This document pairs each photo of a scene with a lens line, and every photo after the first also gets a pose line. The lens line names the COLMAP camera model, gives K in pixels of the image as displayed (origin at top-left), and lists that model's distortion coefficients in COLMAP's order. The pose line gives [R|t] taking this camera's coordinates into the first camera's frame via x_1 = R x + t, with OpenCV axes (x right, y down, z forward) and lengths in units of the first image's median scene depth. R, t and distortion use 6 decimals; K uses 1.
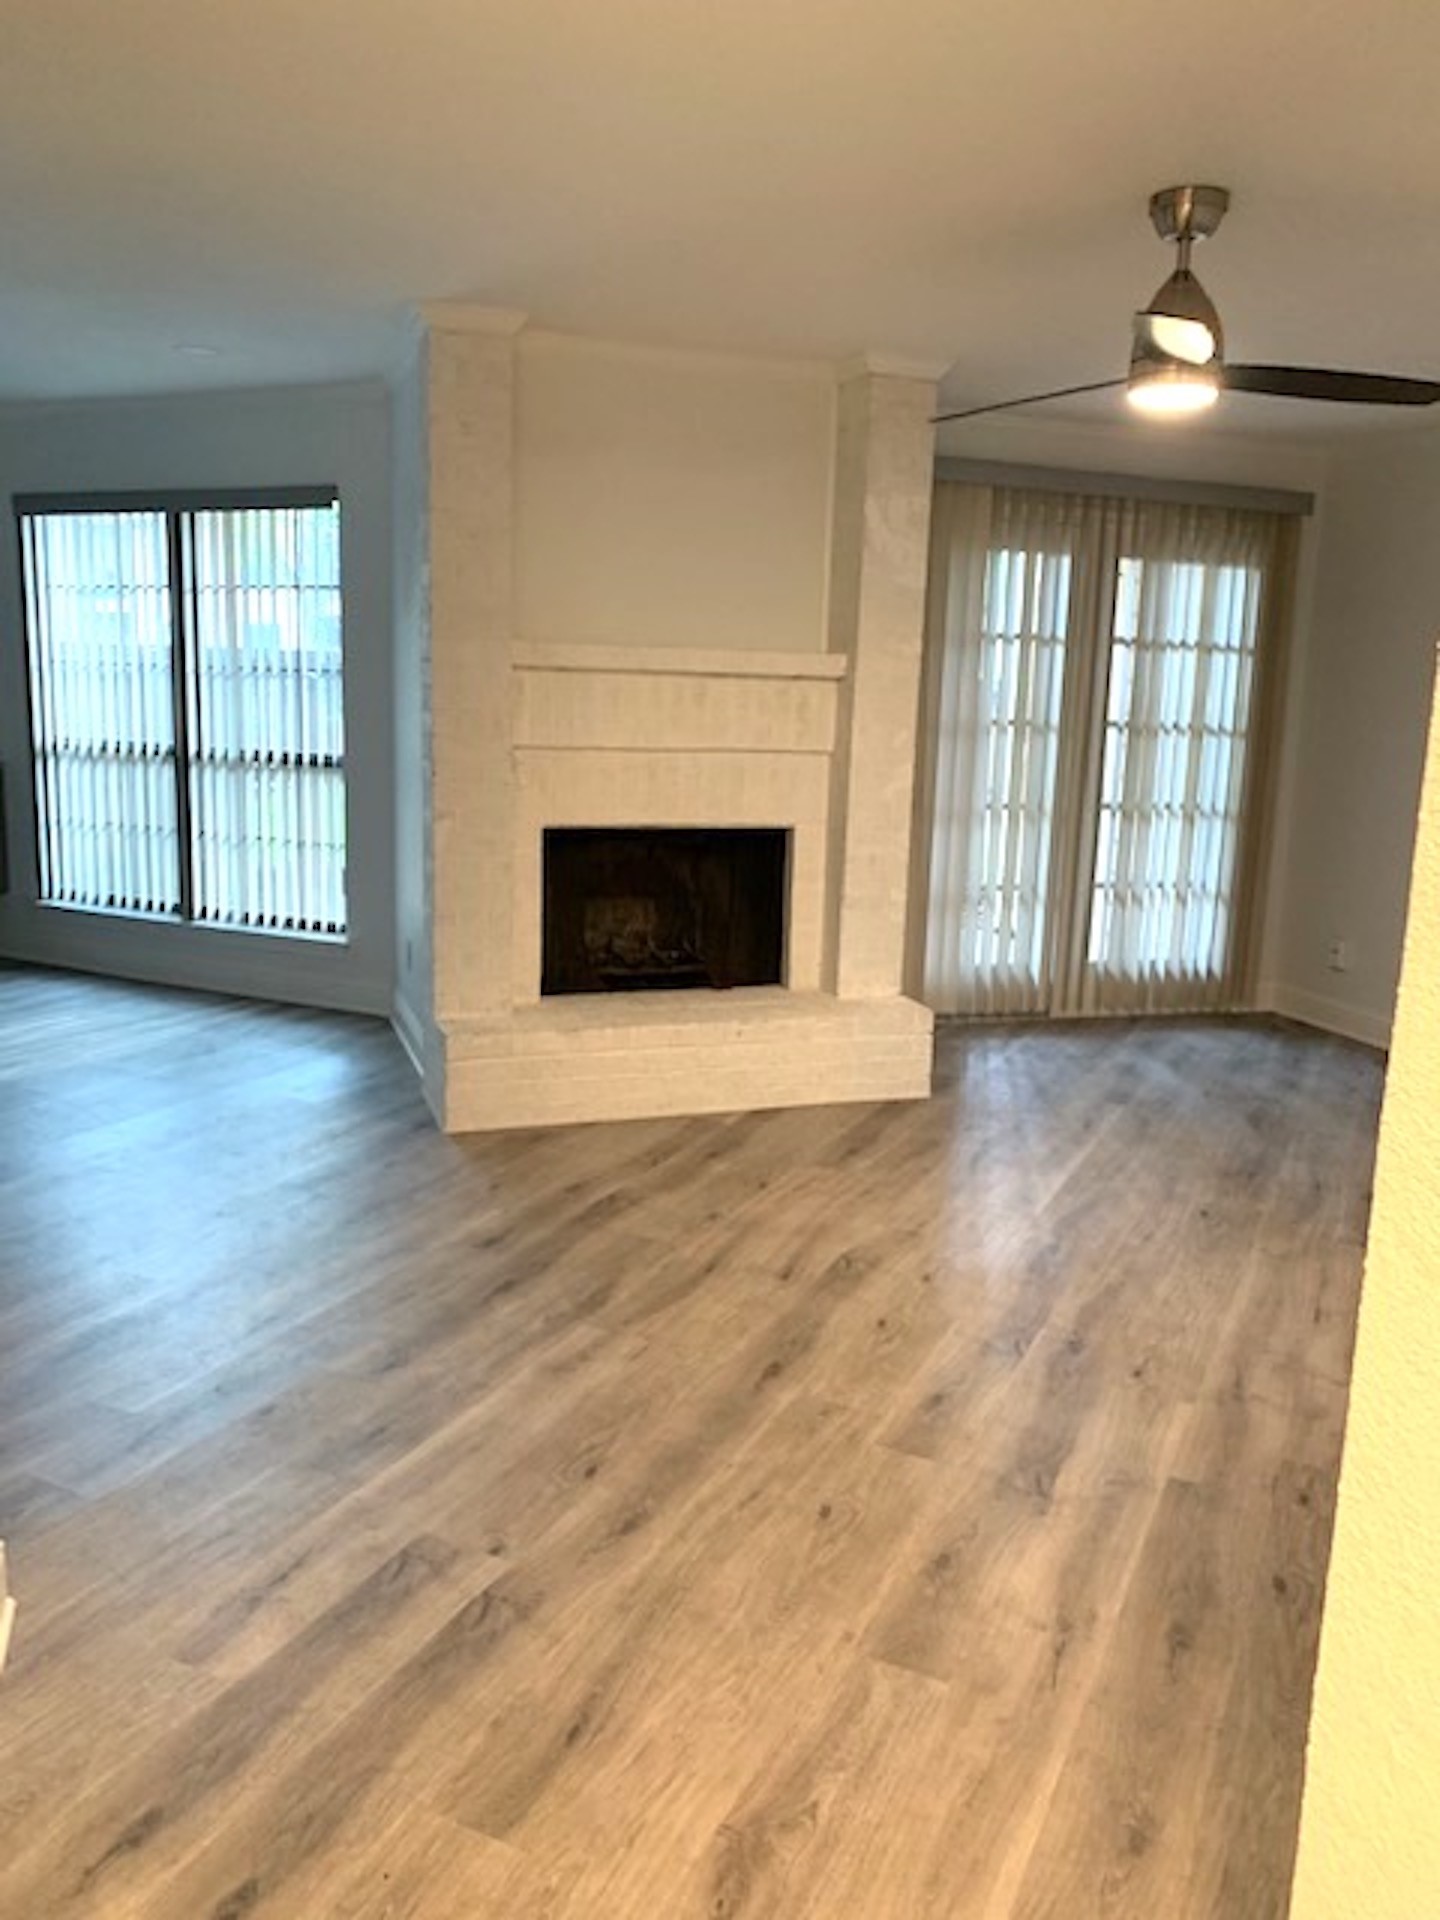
lens RADIAL K [[1449.3, 0, 718.7], [0, 1449.3, 960.4], [0, 0, 1]] dist [0.015644, -0.032716]
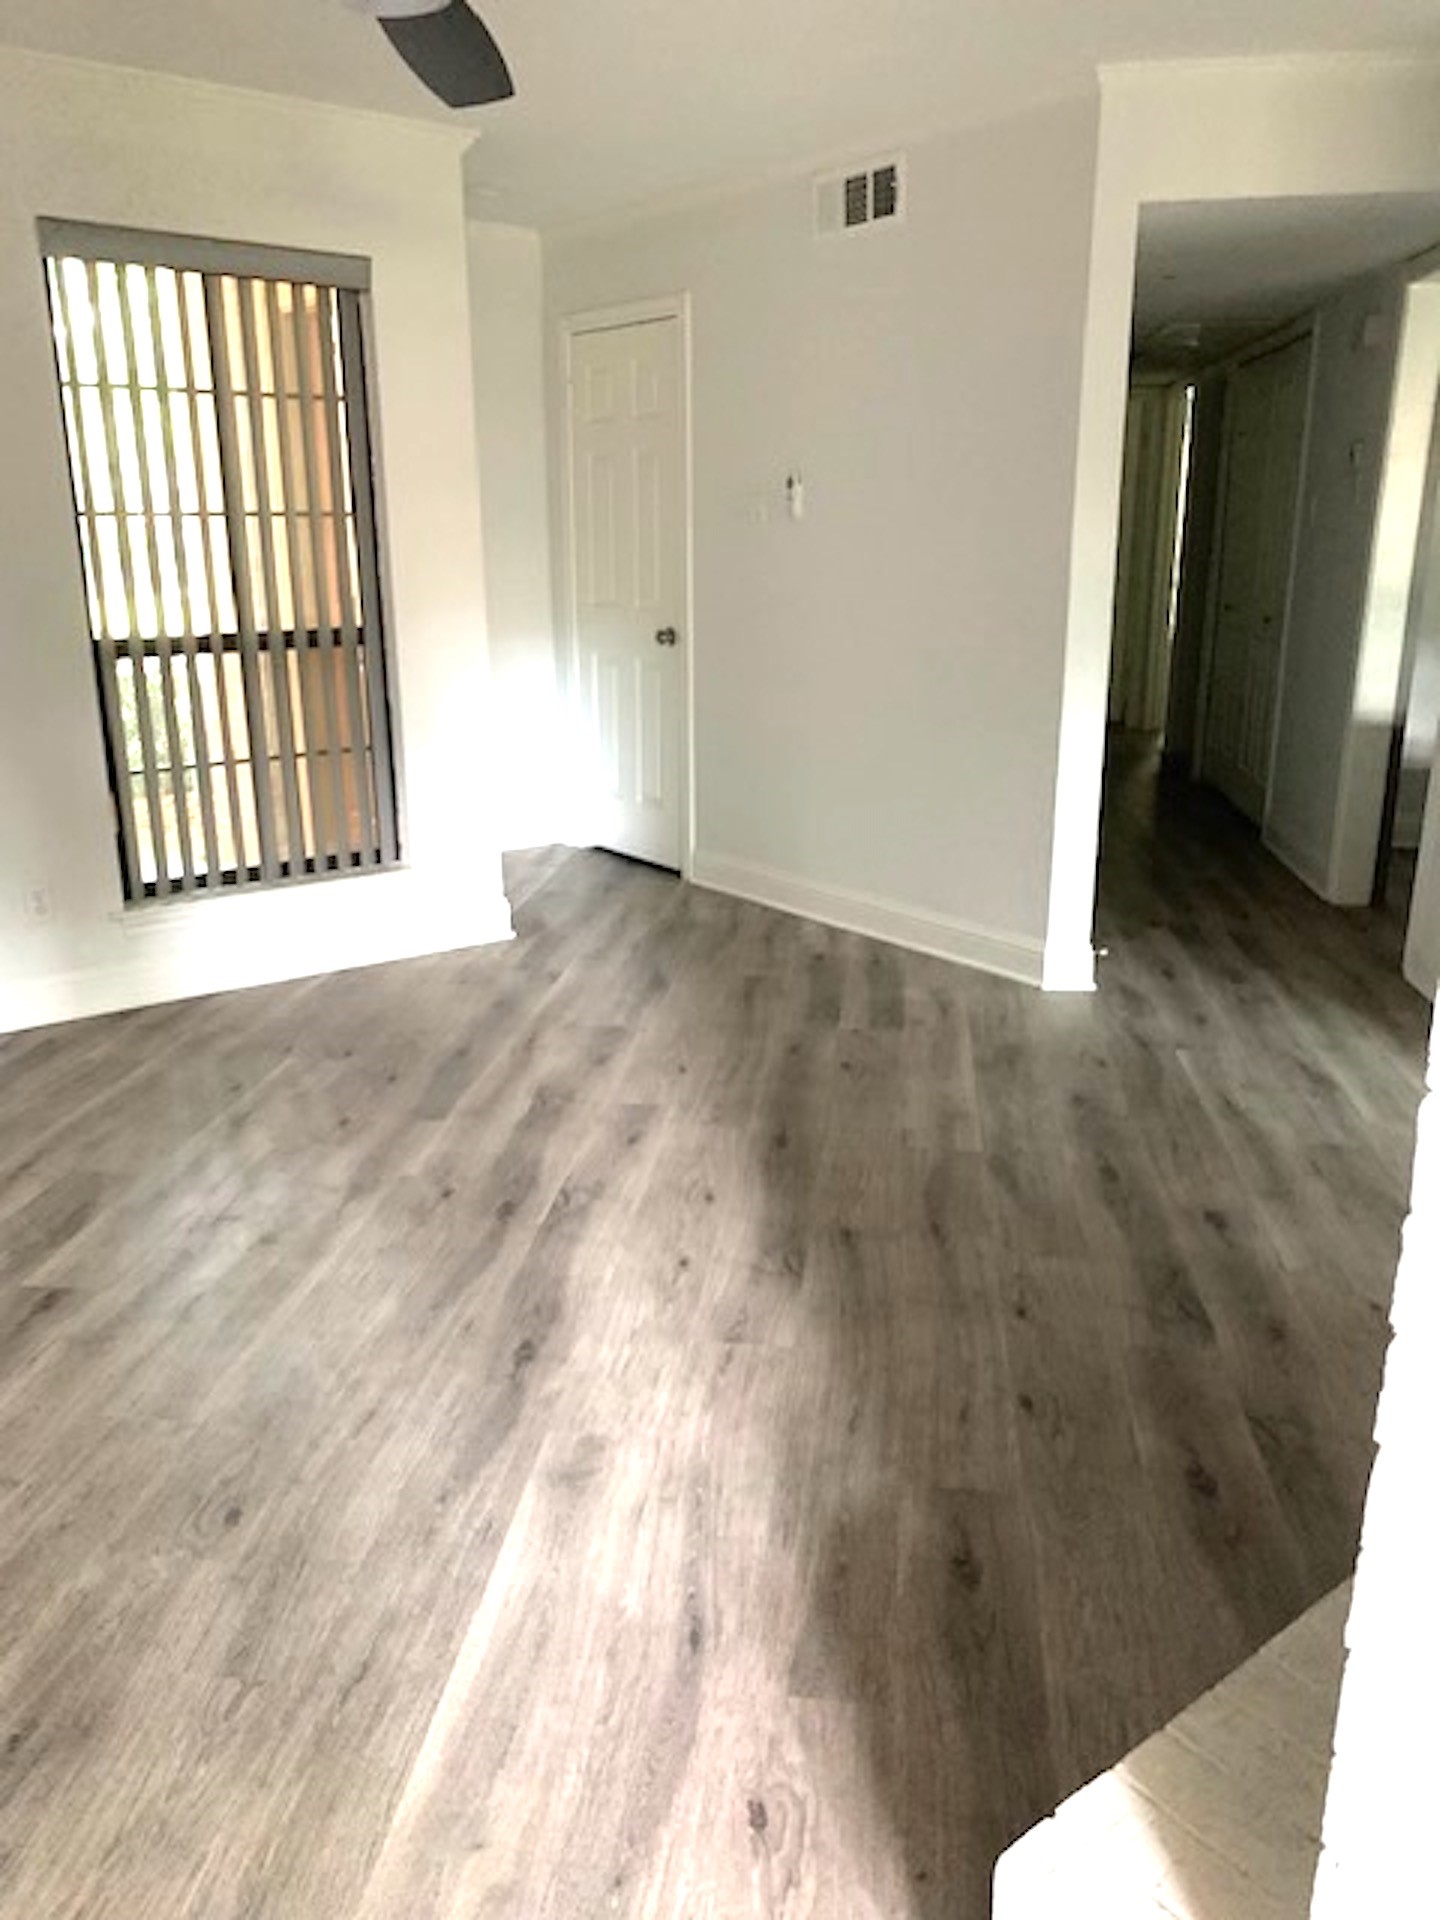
lens RADIAL K [[1449.3, 0, 717.6], [0, 1449.3, 958.6], [0, 0, 1]] dist [0.015644, -0.032716]
pose [[-0.945338, 0.073069, -0.317800, 0.424093], [-0.079488, 0.893541, 0.441890, -0.326878], [0.316255, 0.442997, -0.838890, 1.850863]]
